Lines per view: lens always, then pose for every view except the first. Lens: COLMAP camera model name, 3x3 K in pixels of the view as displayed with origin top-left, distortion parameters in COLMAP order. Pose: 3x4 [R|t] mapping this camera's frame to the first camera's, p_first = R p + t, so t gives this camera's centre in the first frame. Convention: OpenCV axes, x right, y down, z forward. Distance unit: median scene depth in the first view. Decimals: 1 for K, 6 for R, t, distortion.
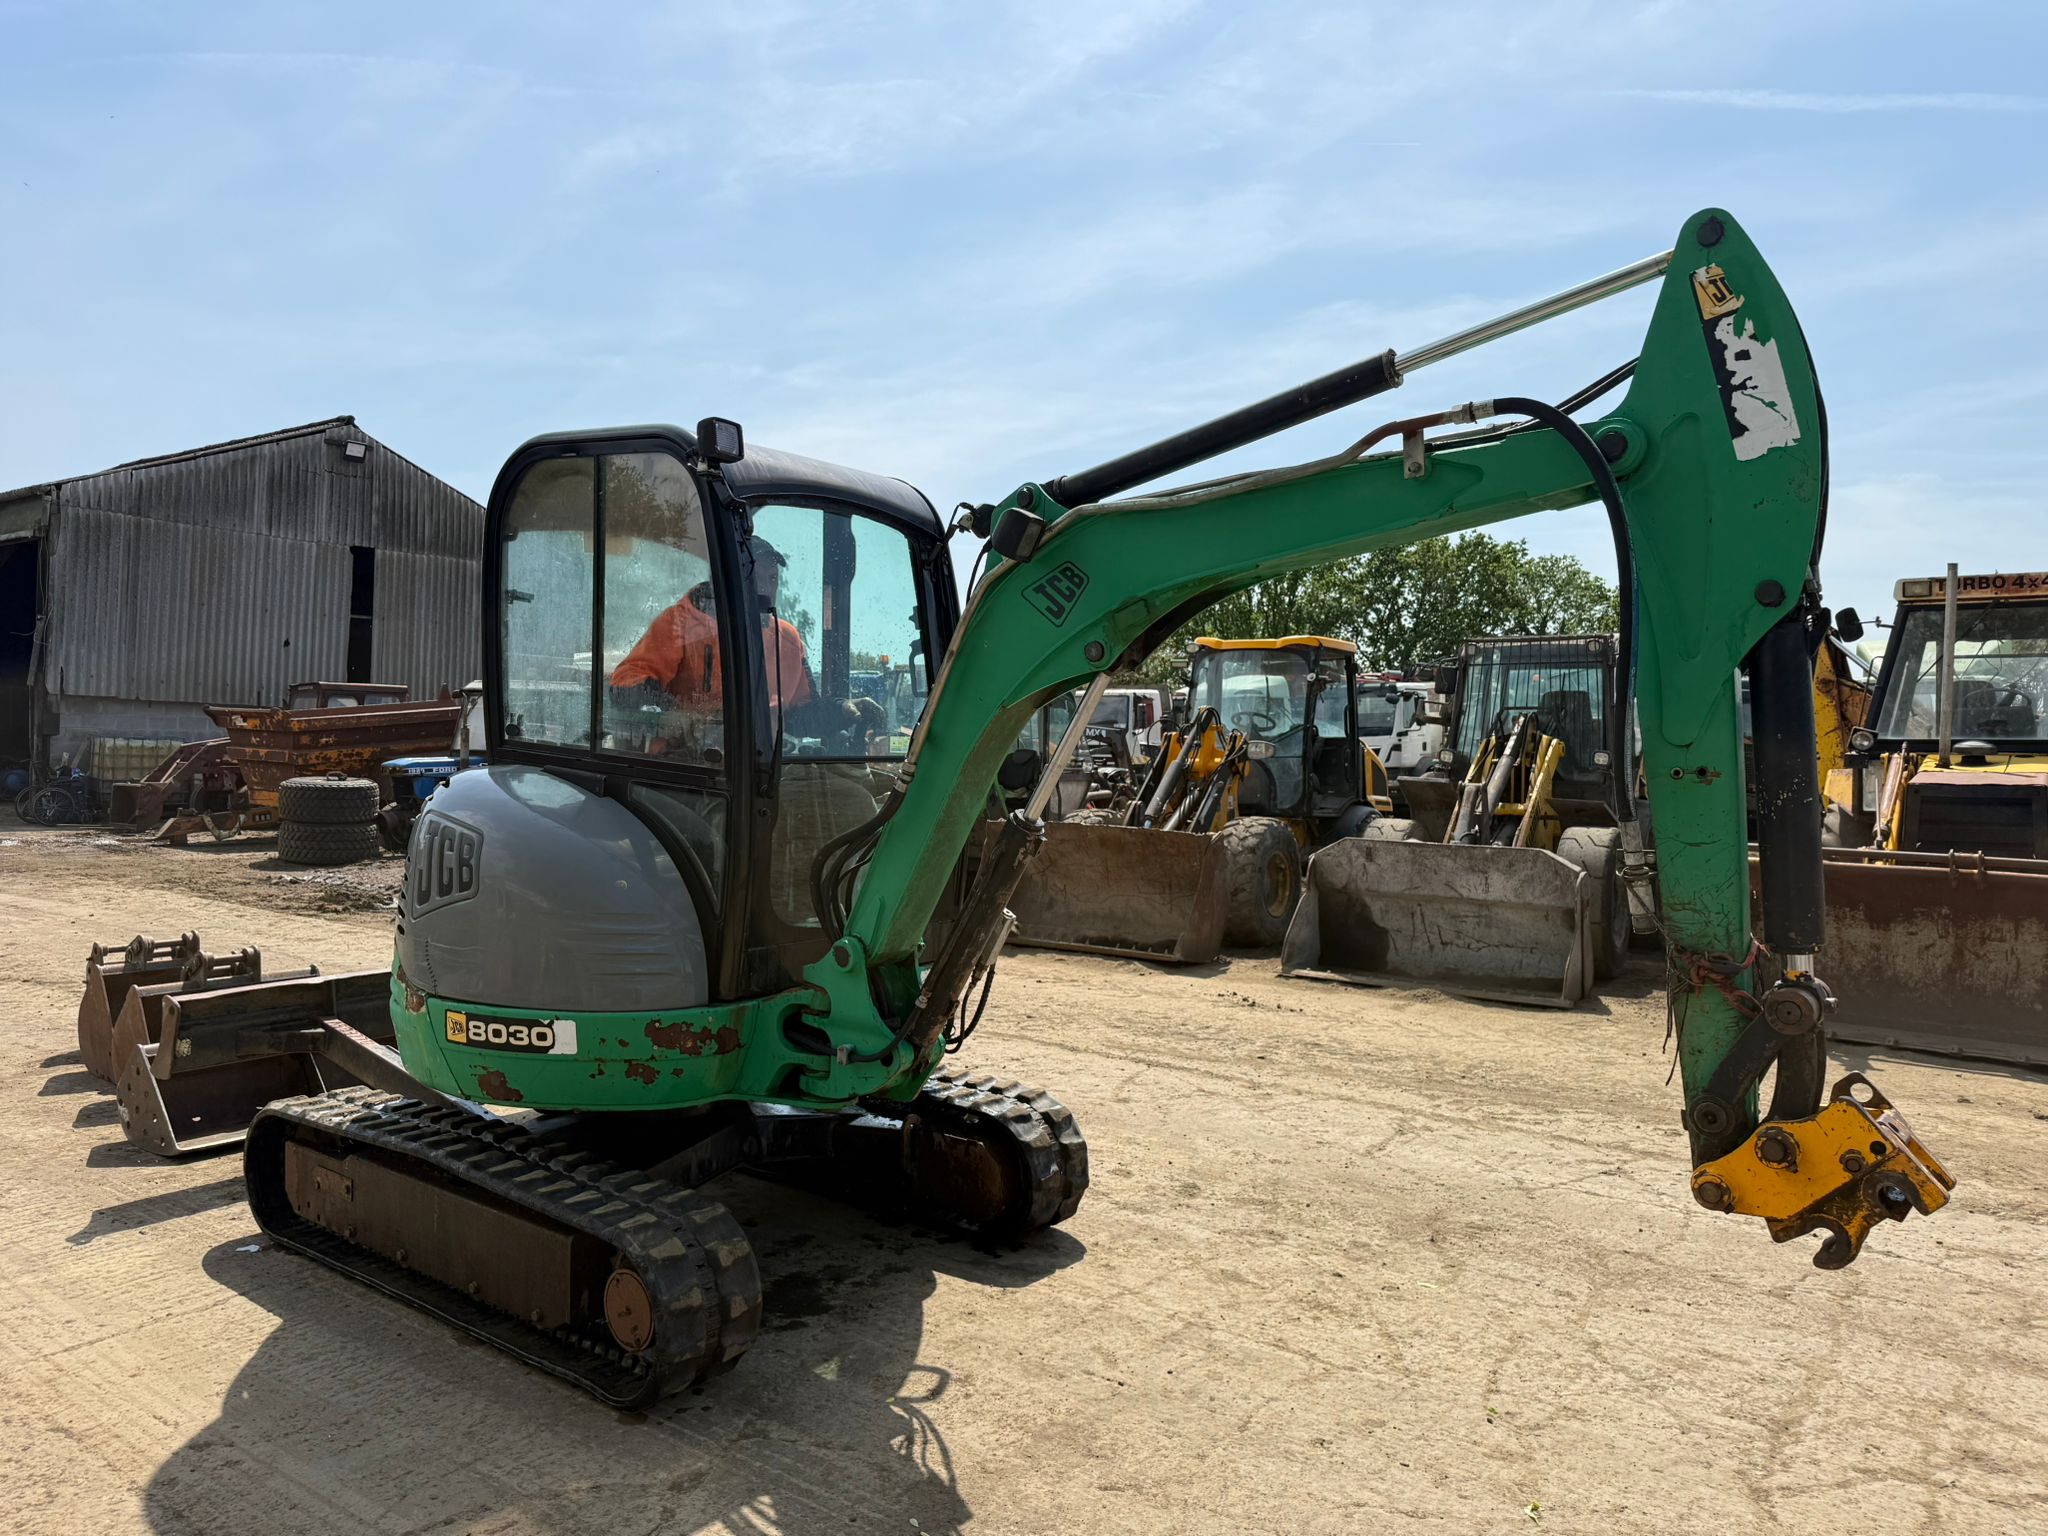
lens RADIAL K [[1434.7, 0, 1013.9], [0, 1434.7, 764.7], [0, 0, 1]] dist [0.038183, -0.048656]
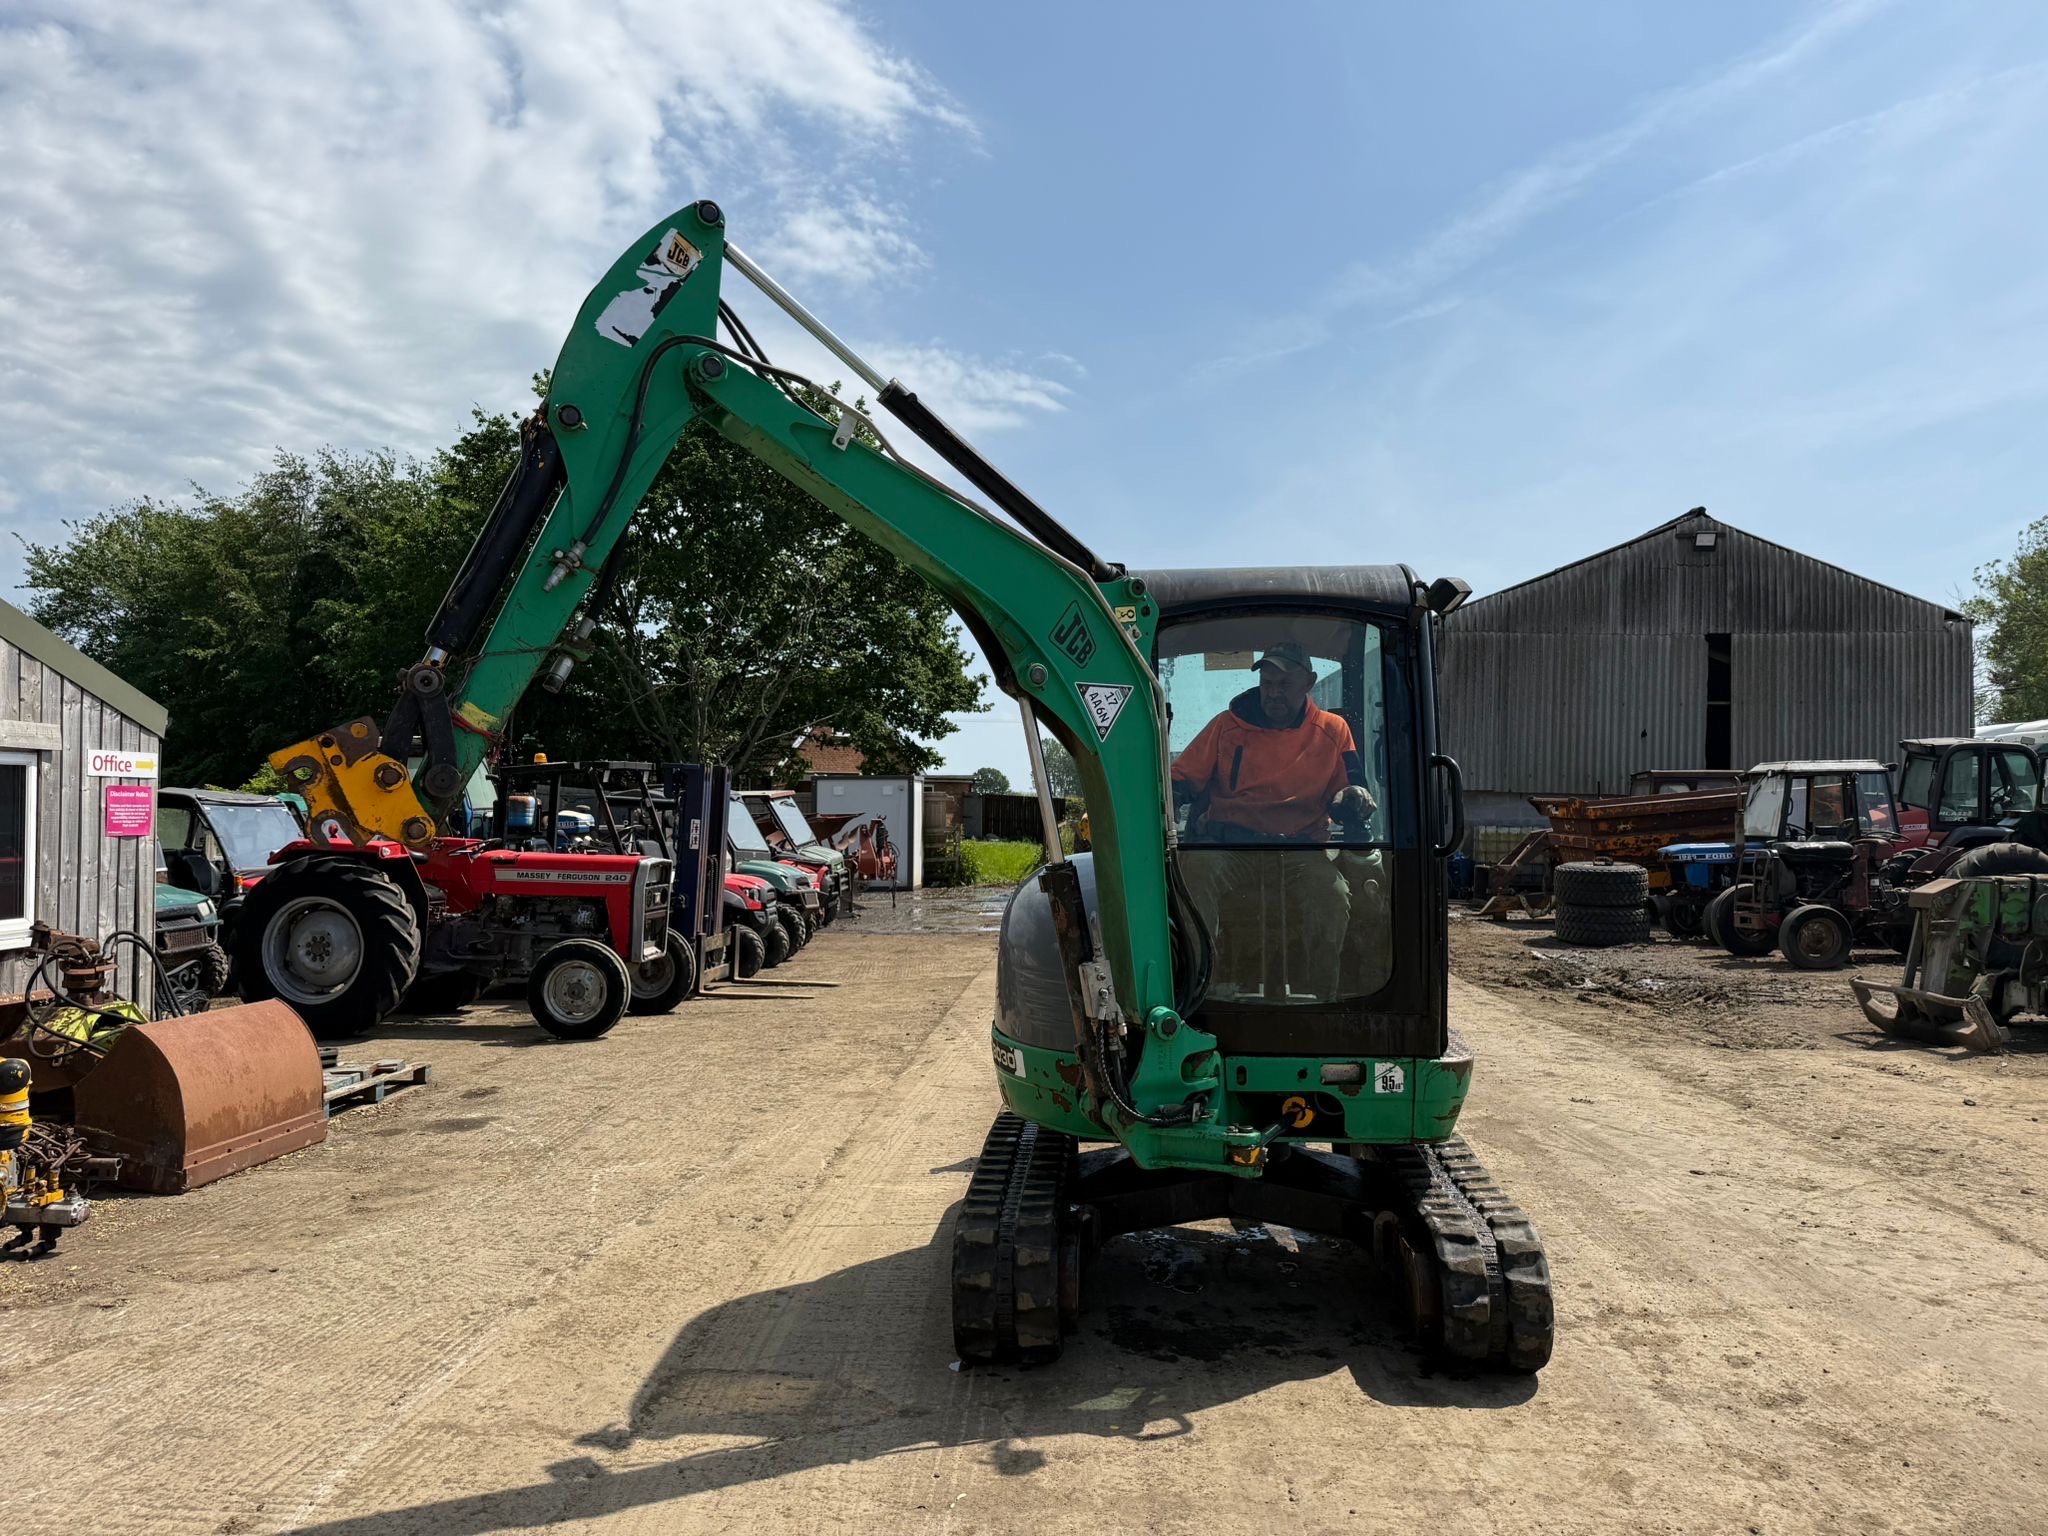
lens RADIAL K [[1434.7, 0, 1032.9], [0, 1434.7, 794.8], [0, 0, 1]] dist [0.038183, -0.048656]
pose [[0.564671, -0.028079, -0.824838, 0.723528], [-0.003427, 0.999333, -0.036365, -0.002148], [0.825309, 0.023361, 0.564198, 0.284377]]
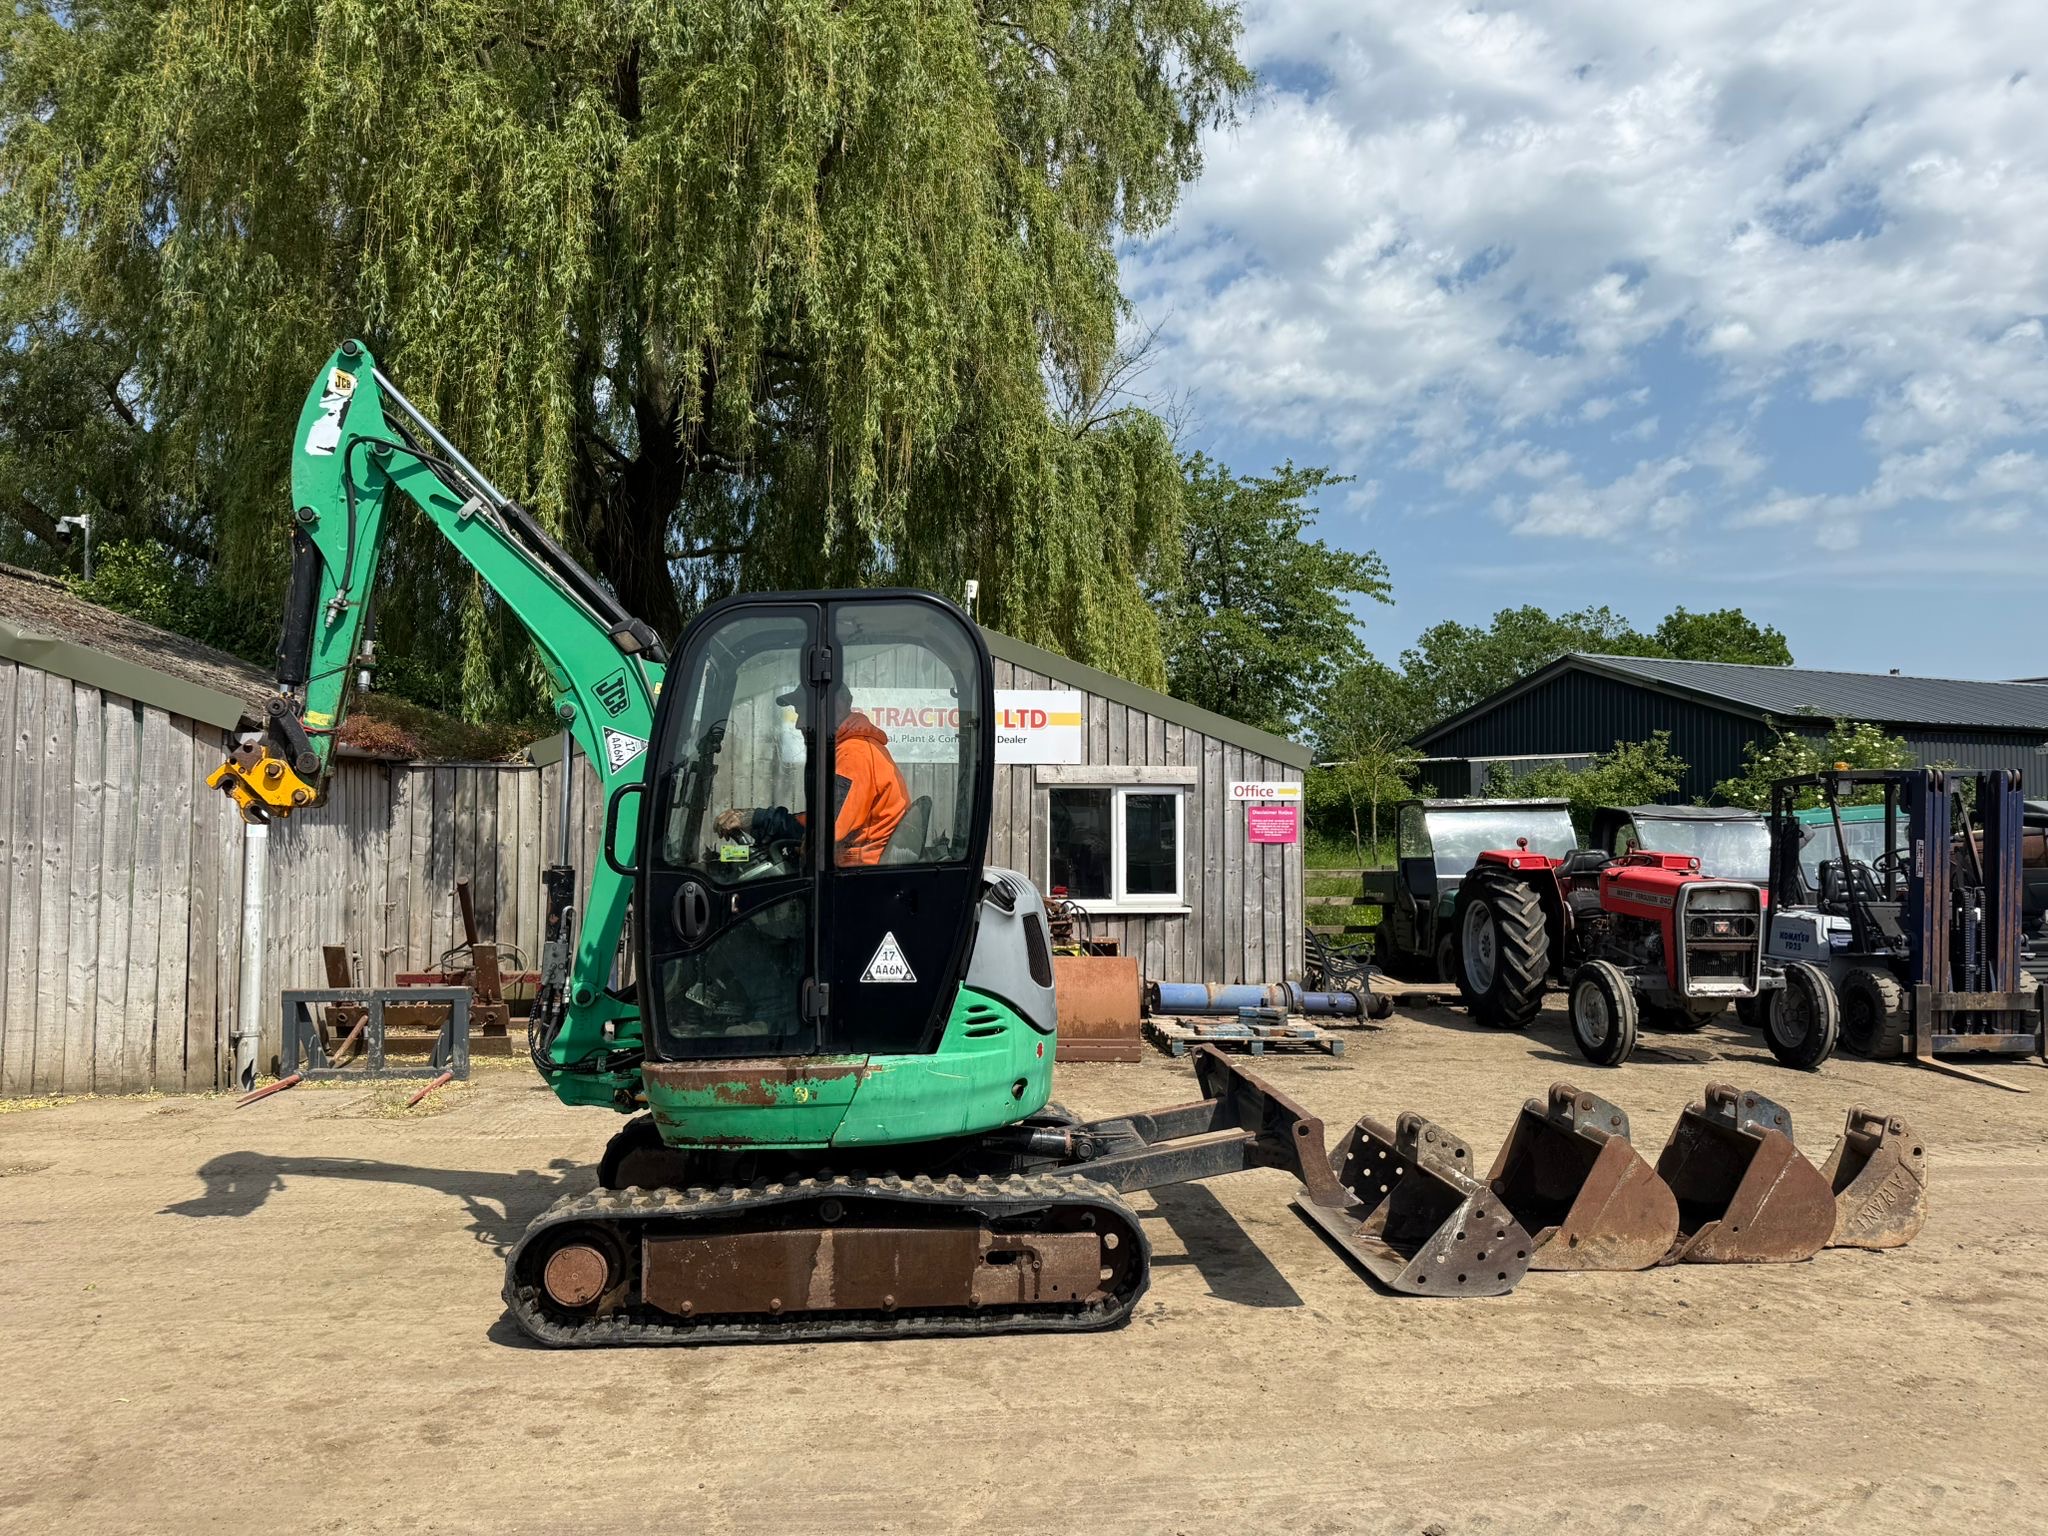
lens RADIAL K [[1434.7, 0, 1021.5], [0, 1434.7, 710.4], [0, 0, 1]] dist [0.038183, -0.048656]
pose [[-0.737334, -0.071312, -0.671754, 0.579454], [-0.028285, 0.996799, -0.074772, -0.053745], [0.674936, -0.036132, -0.736991, 2.367474]]
